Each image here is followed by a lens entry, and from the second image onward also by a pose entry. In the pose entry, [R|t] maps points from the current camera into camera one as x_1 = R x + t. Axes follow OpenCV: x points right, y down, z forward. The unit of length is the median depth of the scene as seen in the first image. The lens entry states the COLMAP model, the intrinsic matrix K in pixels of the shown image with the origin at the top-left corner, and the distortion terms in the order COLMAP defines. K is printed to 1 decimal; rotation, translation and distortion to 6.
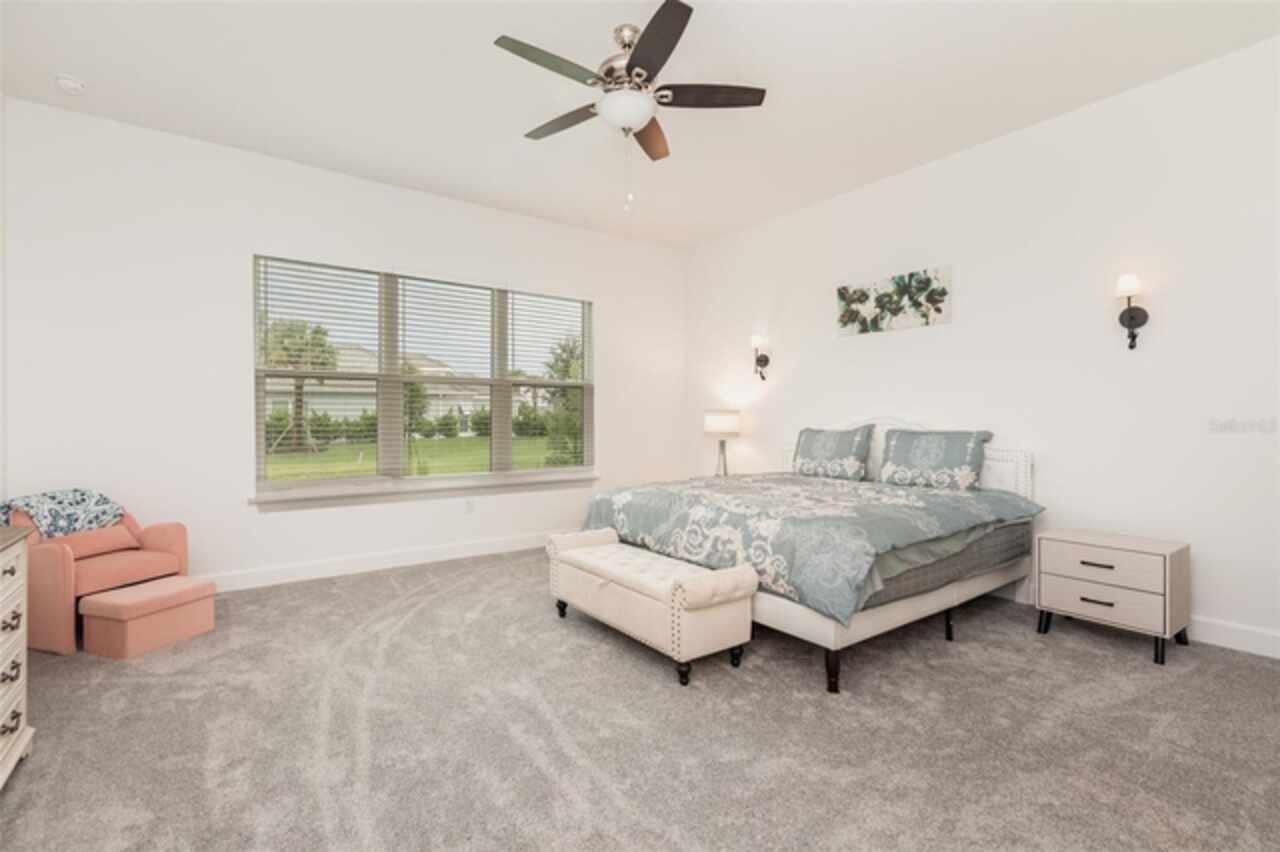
lens RADIAL K [[591.1, 0, 634.4], [0, 591.1, 425.0], [0, 0, 1]] dist [0.004328, 0.000068]
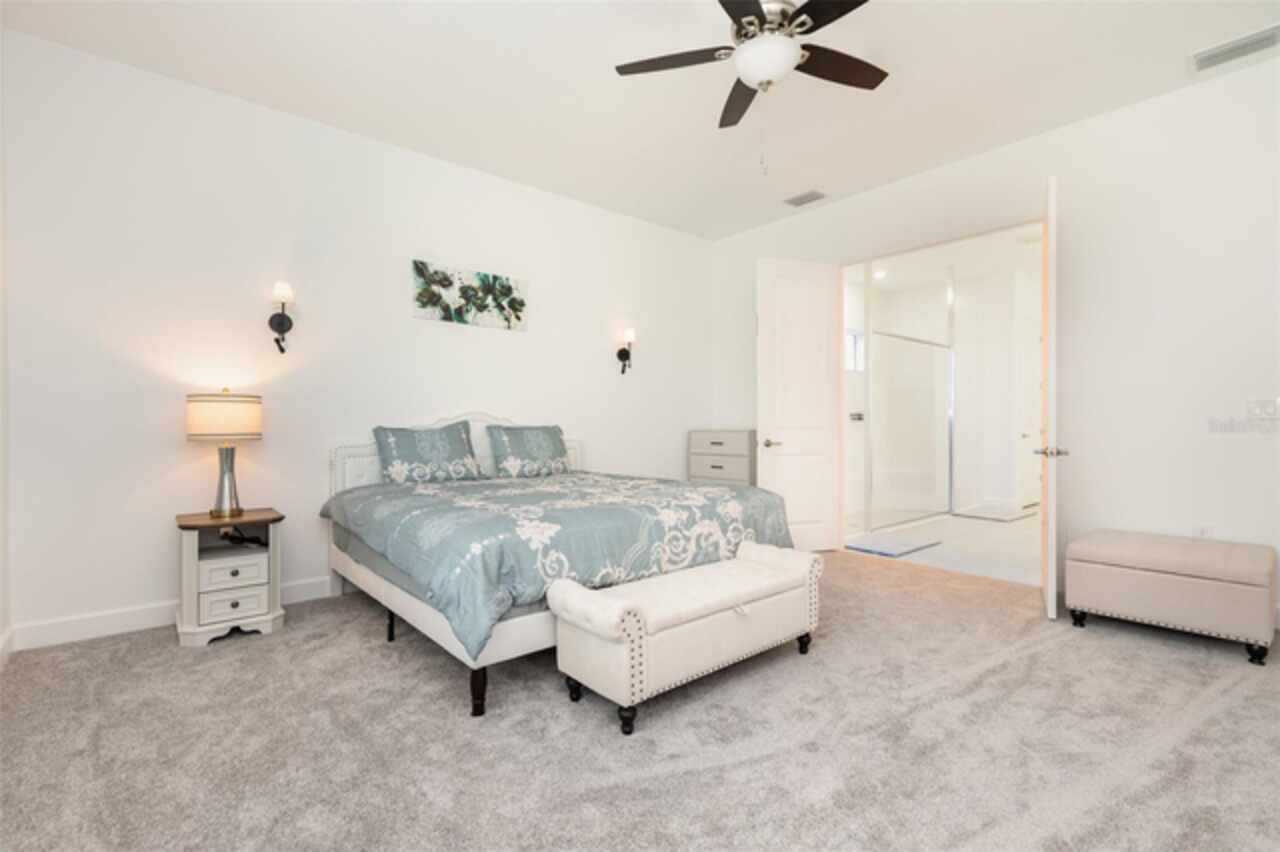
lens RADIAL K [[591.1, 0, 634.1], [0, 591.1, 423.1], [0, 0, 1]] dist [0.004328, 0.000068]
pose [[-0.079589, -0.005425, 0.996813, -0.588631], [0.000162, 0.999985, 0.005455, -0.001830], [-0.996828, 0.000595, -0.079587, 0.834116]]
